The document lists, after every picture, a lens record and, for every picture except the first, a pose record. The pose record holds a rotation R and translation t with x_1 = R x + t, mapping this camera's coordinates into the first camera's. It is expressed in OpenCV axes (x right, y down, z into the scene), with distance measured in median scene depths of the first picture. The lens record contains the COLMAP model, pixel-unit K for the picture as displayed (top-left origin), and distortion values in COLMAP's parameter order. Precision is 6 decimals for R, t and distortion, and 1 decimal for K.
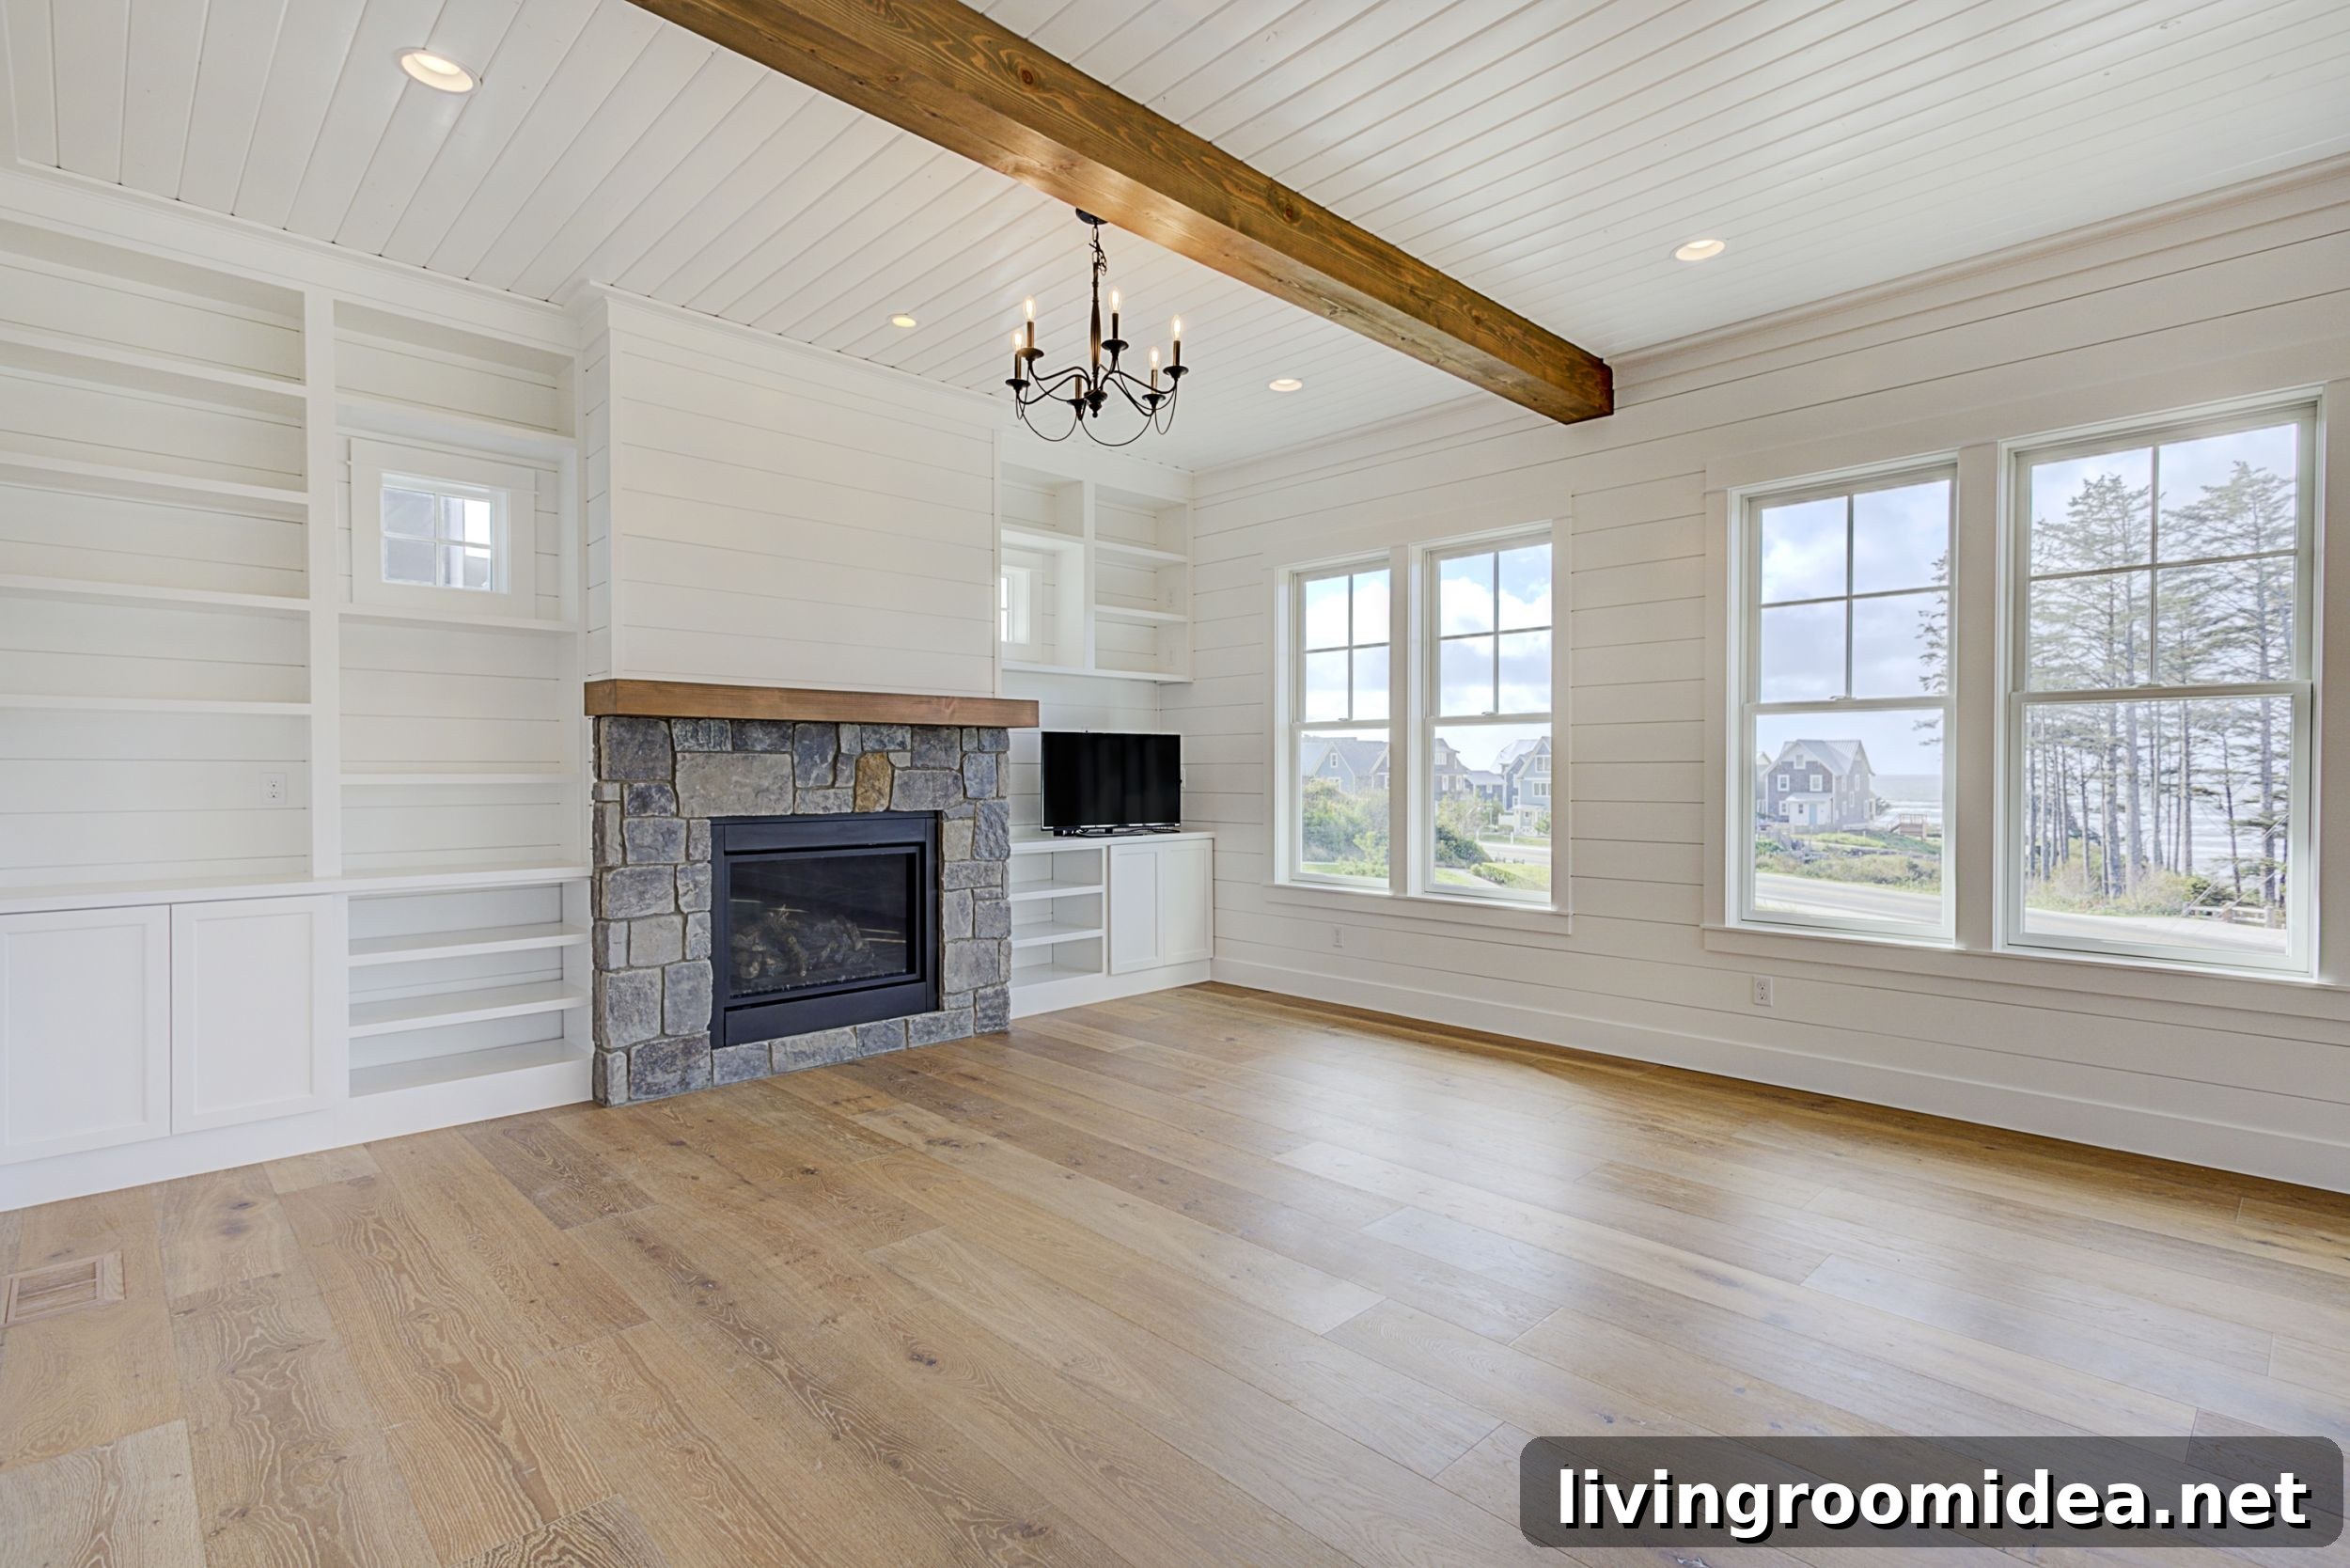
lens RADIAL K [[1127.9, 0, 1174.6], [0, 1127.9, 789.7], [0, 0, 1]] dist [0.001124, 0.000171]
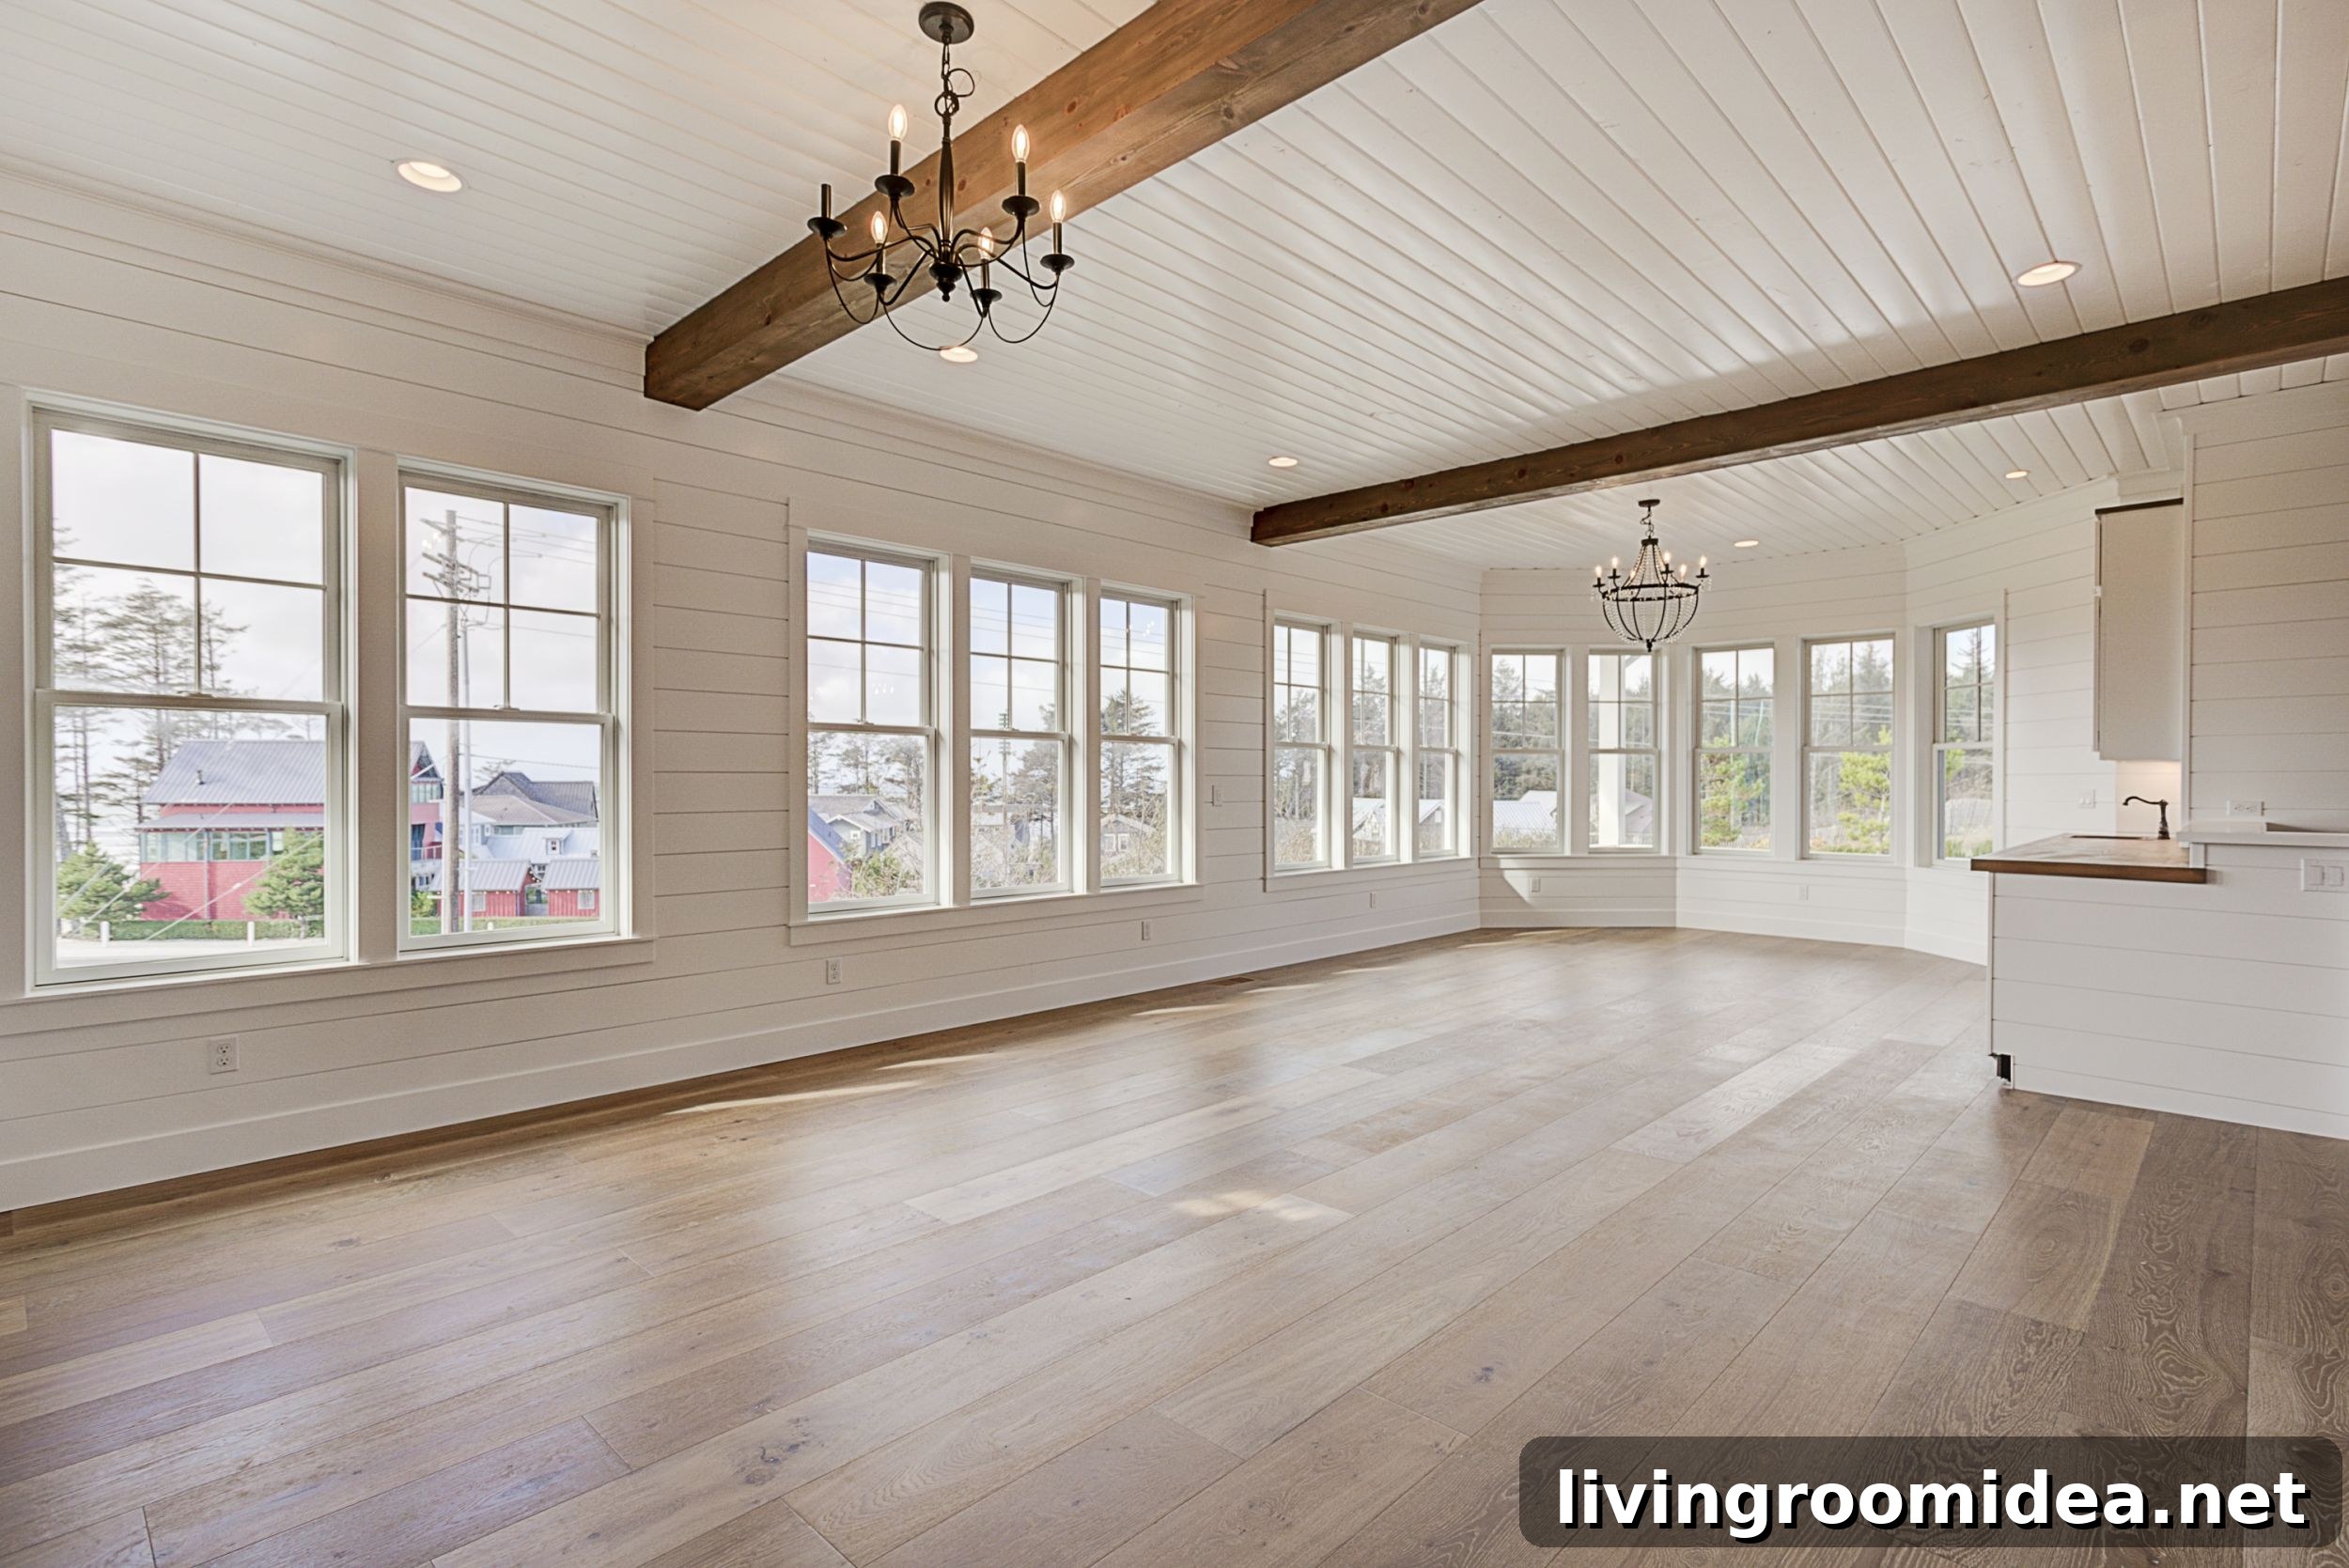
lens RADIAL K [[1121.3, 0, 1170.6], [0, 1121.3, 773.8], [0, 0, 1]] dist [0.033175, 0.000170]
pose [[-0.035721, 0.006745, 0.999339, -0.642866], [0.015668, 0.999858, -0.006188, -0.010836], [-0.999239, 0.015437, -0.035822, 0.692108]]
